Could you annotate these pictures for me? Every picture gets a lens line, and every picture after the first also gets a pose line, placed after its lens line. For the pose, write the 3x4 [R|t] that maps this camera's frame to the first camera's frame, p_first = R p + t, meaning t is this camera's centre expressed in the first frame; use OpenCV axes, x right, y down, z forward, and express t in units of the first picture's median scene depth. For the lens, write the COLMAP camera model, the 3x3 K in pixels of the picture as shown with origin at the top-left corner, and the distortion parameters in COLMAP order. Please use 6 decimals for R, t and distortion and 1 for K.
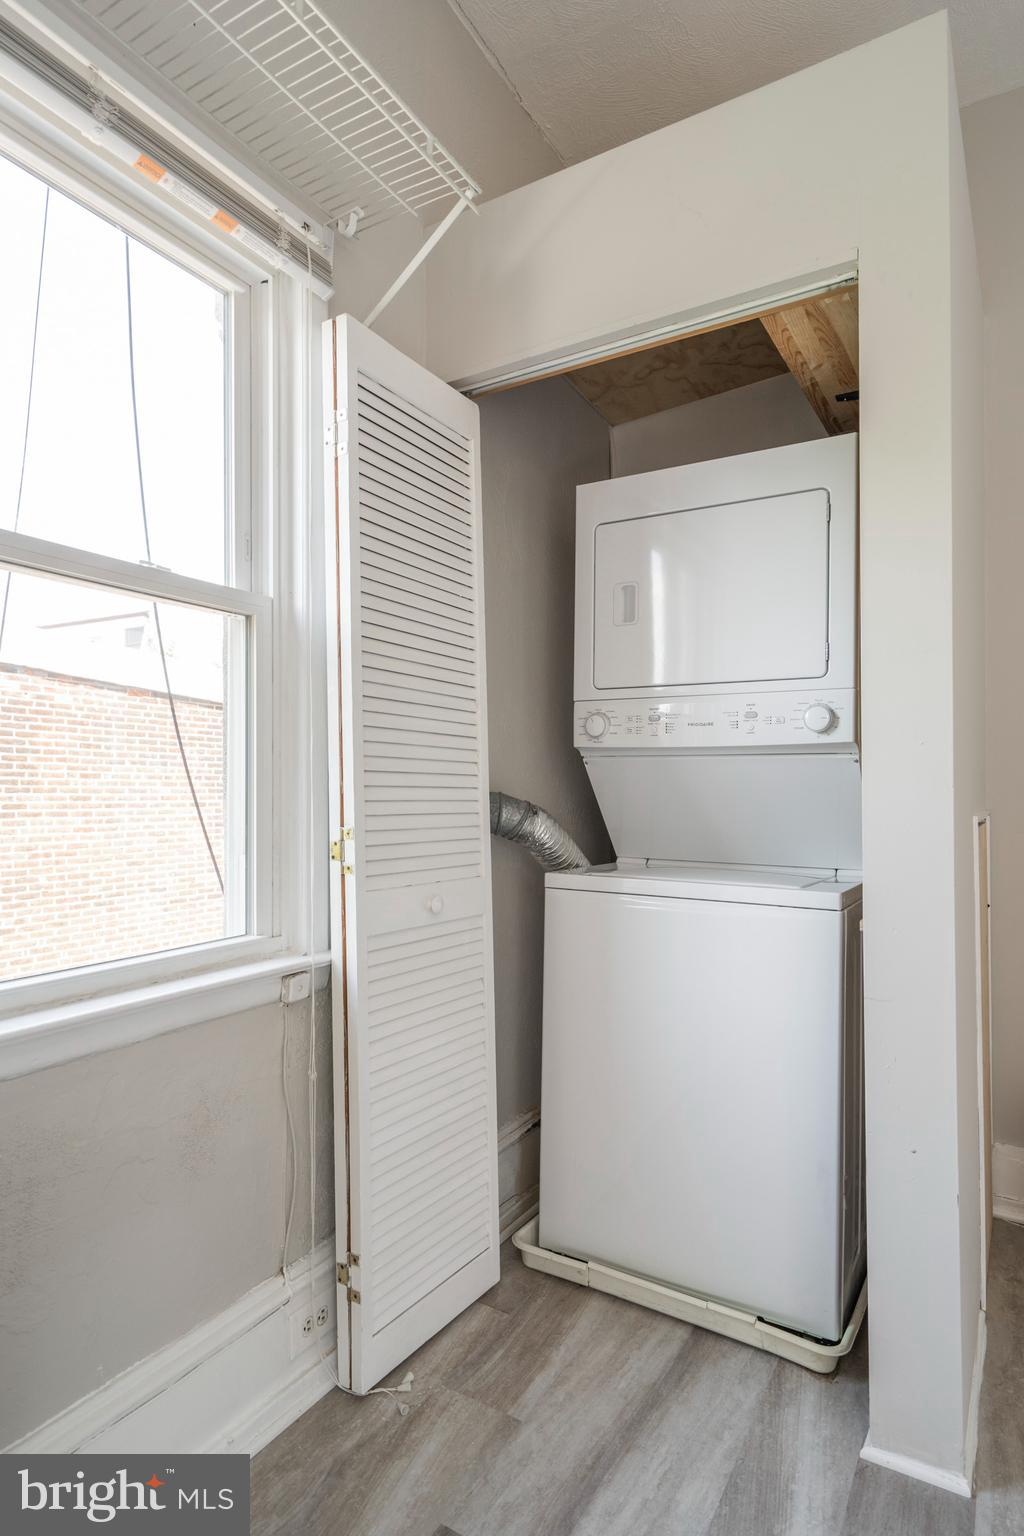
lens RADIAL K [[817.8, 0, 500.0], [0, 817.8, 780.2], [0, 0, 1]] dist [0.011288, -0.000734]
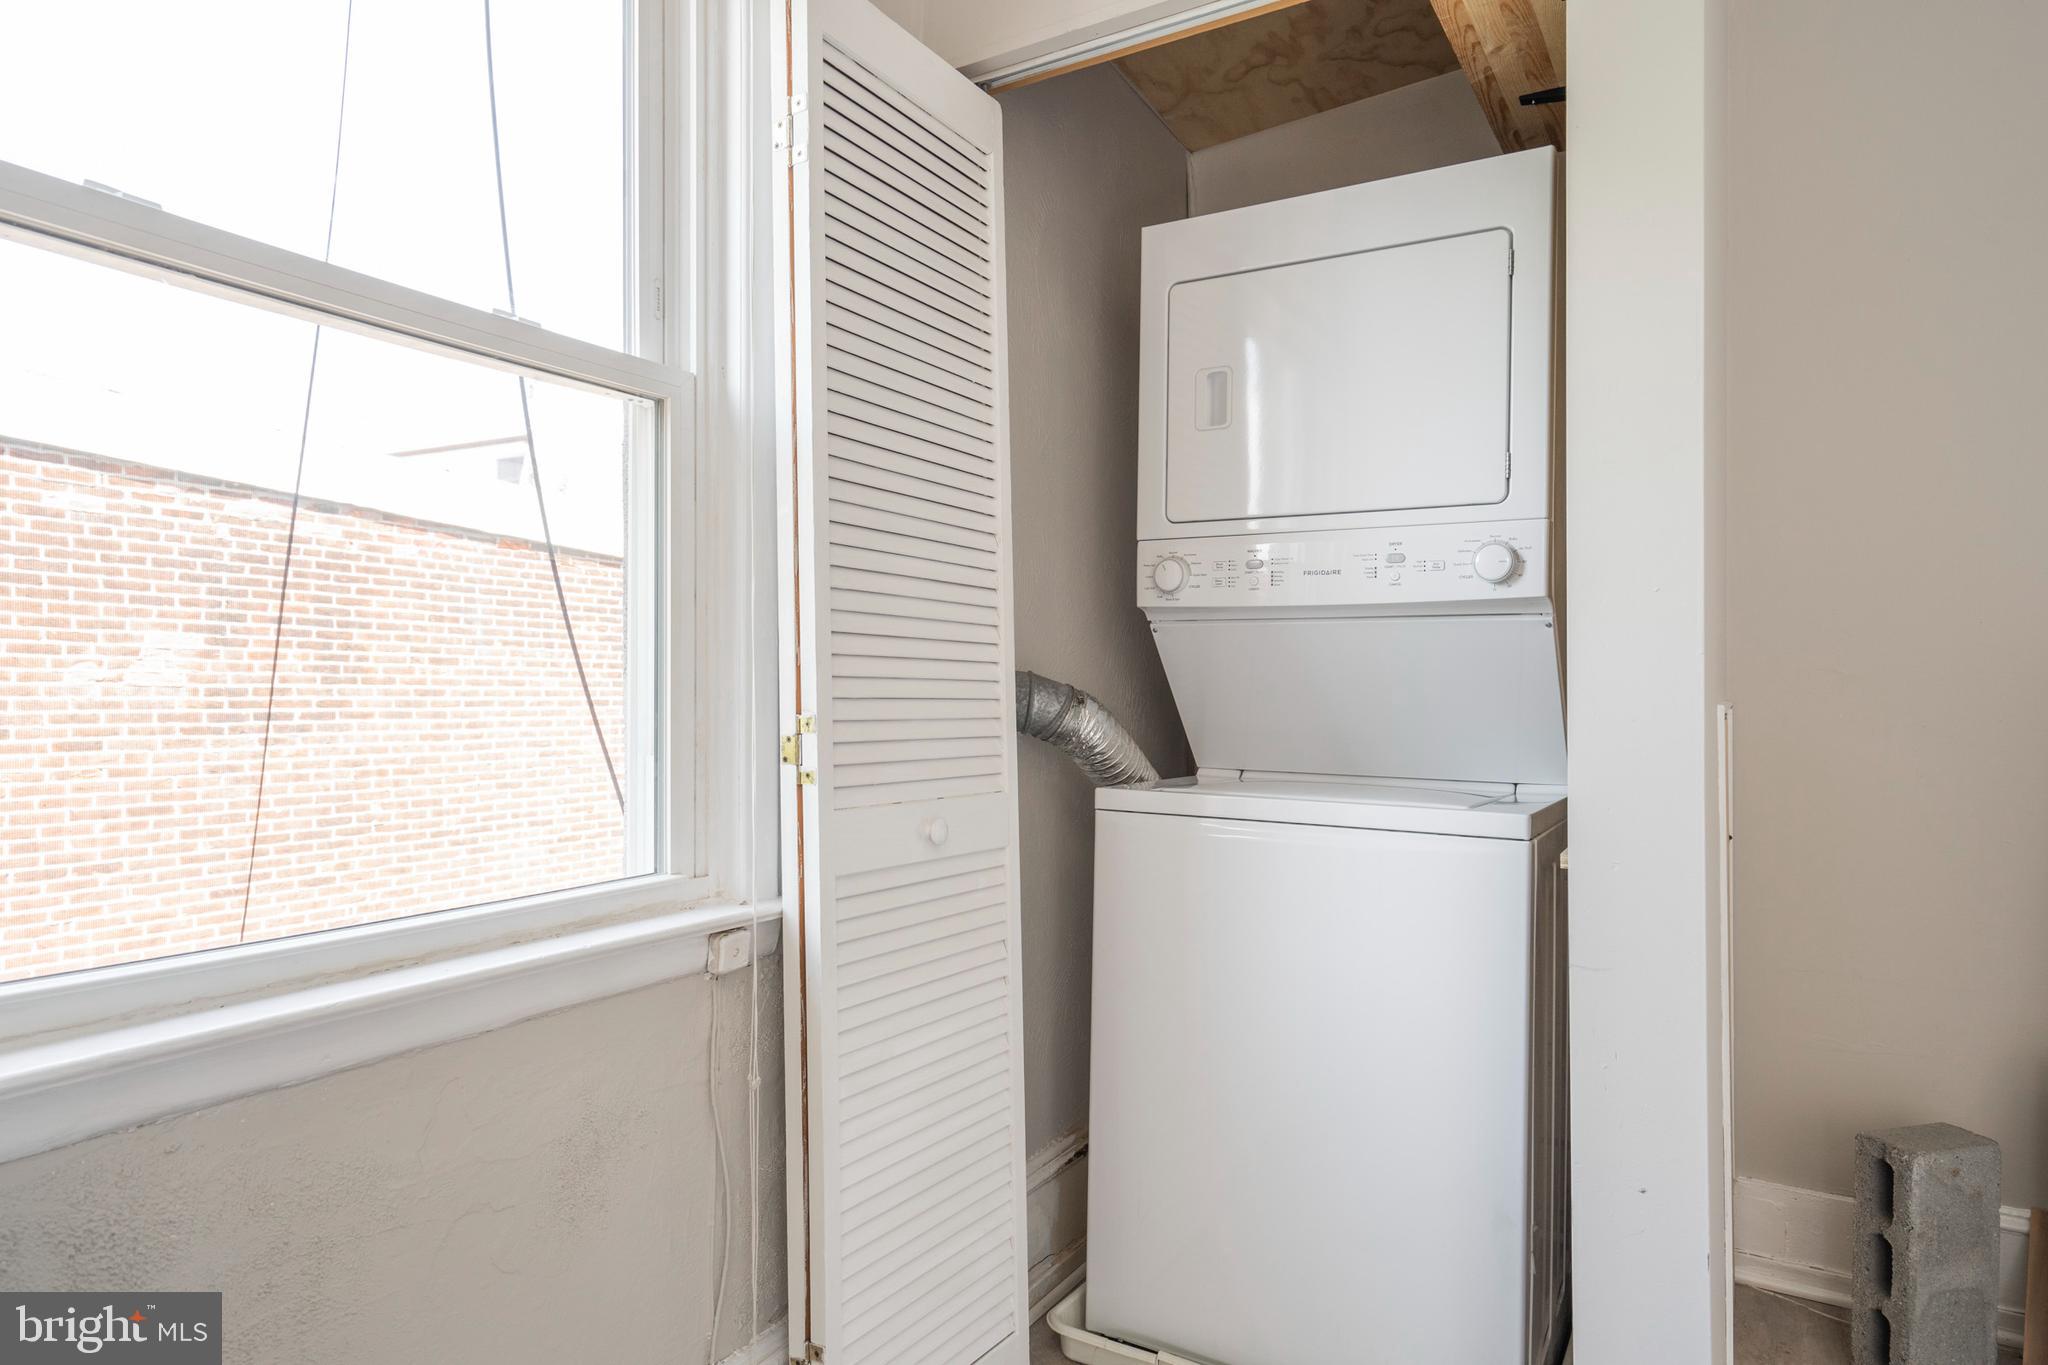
lens RADIAL K [[1090.4, 0, 1032.7], [0, 1090.4, 701.3], [0, 0, 1]] dist [0.011288, -0.000734]
pose [[0.999873, 0.003080, 0.015645, -0.012956], [-0.003217, 0.999956, 0.008758, 0.033680], [-0.015617, -0.008808, 0.999839, 0.087370]]
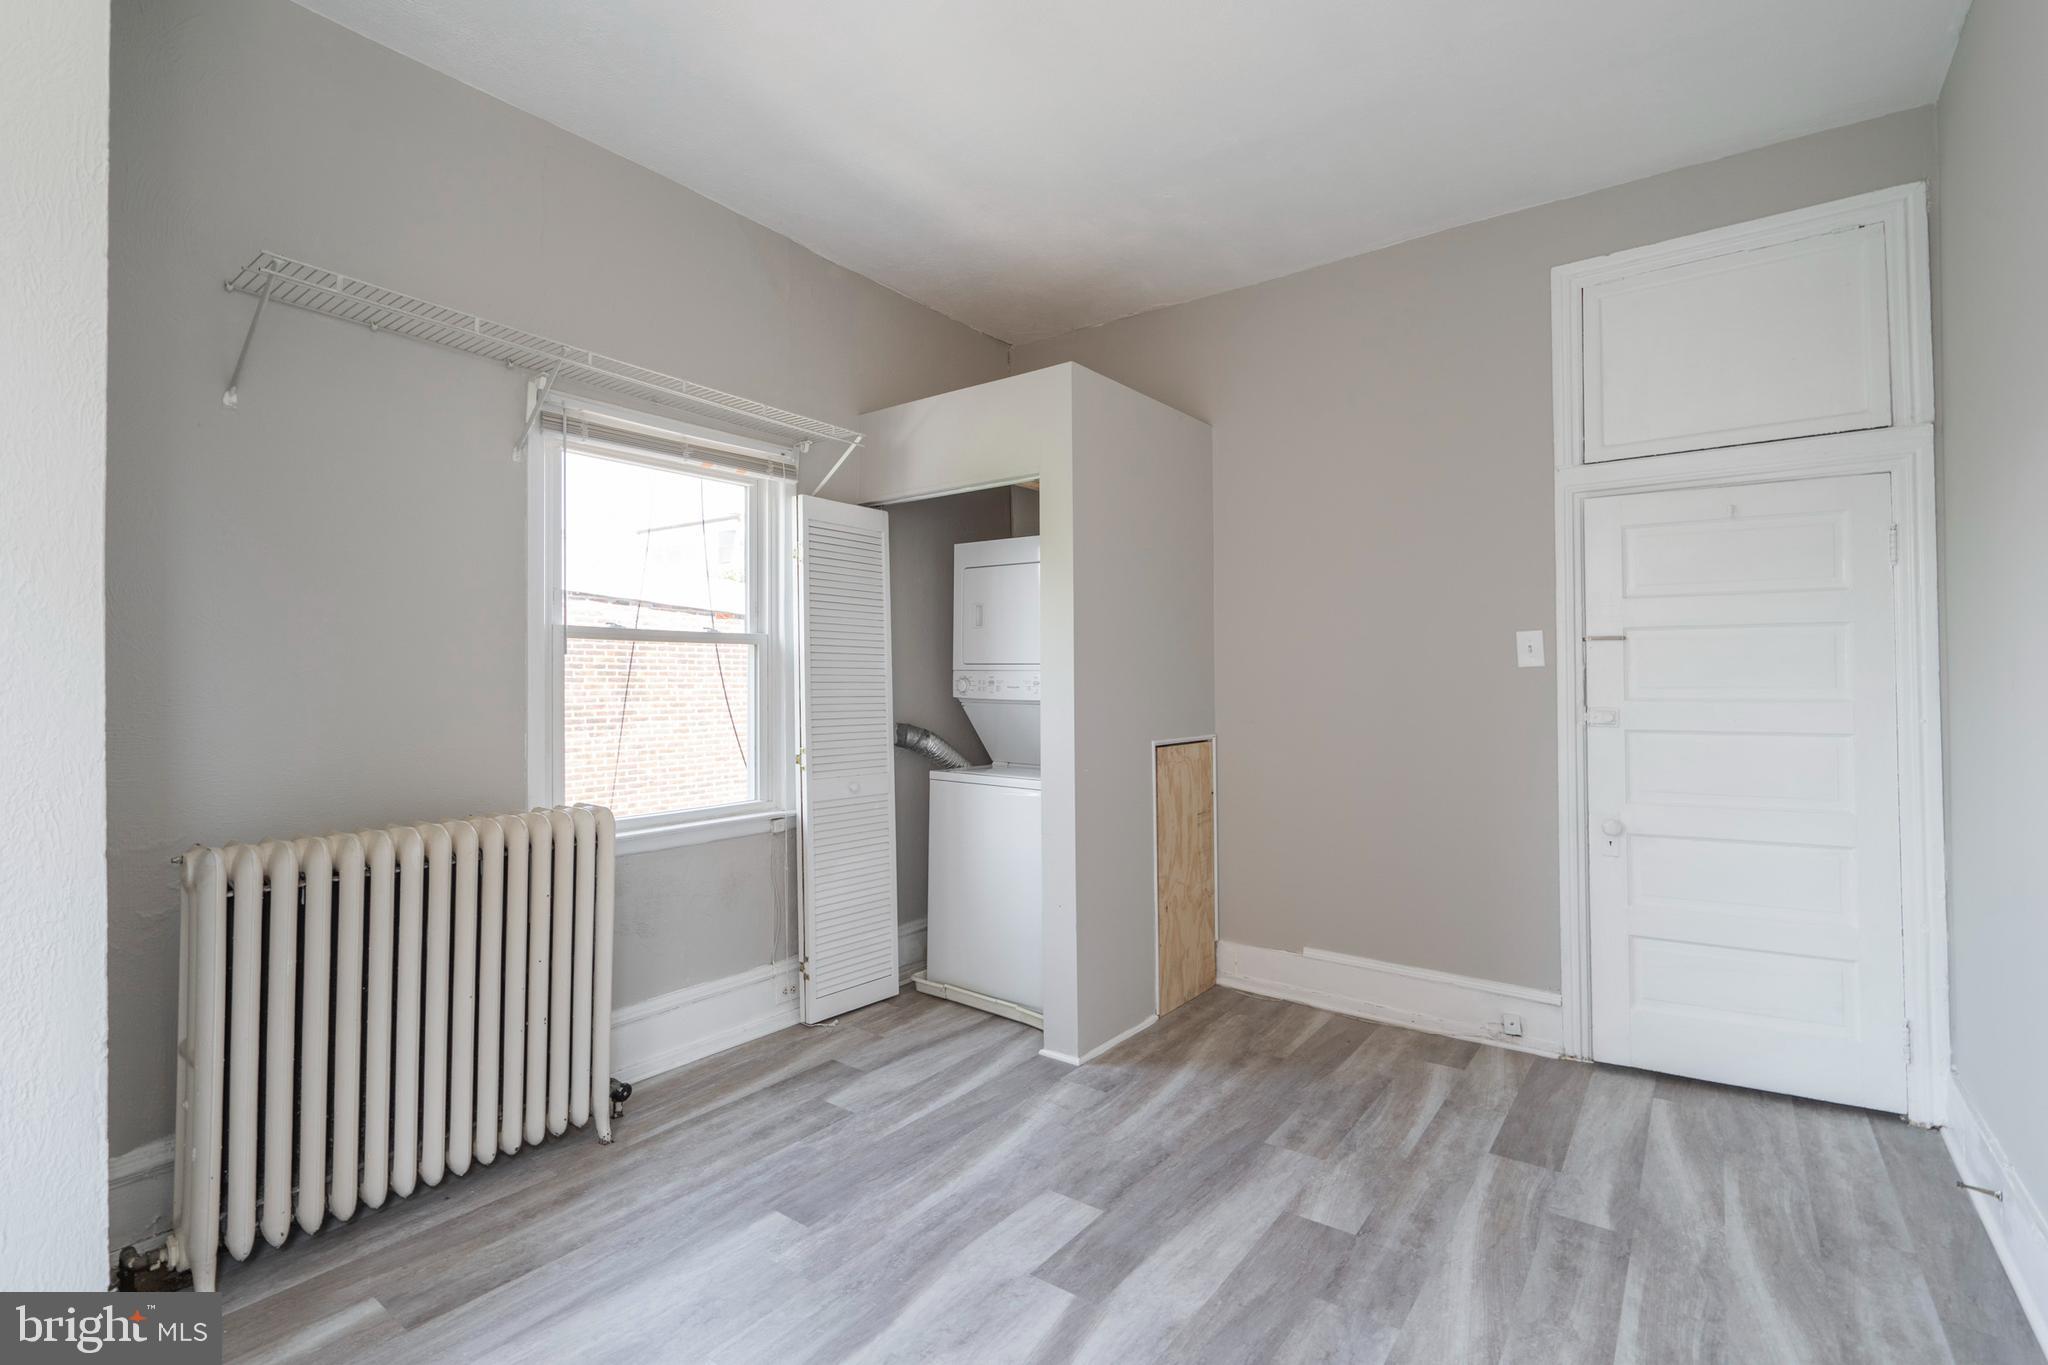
lens RADIAL K [[926.1, 0, 1041.6], [0, 926.1, 664.2], [0, 0, 1]] dist [-0.011123, 0.002469]
pose [[0.995119, -0.001245, -0.098678, 0.535318], [0.001130, 0.999999, -0.001225, -0.123225], [0.098679, 0.001108, 0.995119, -1.040600]]
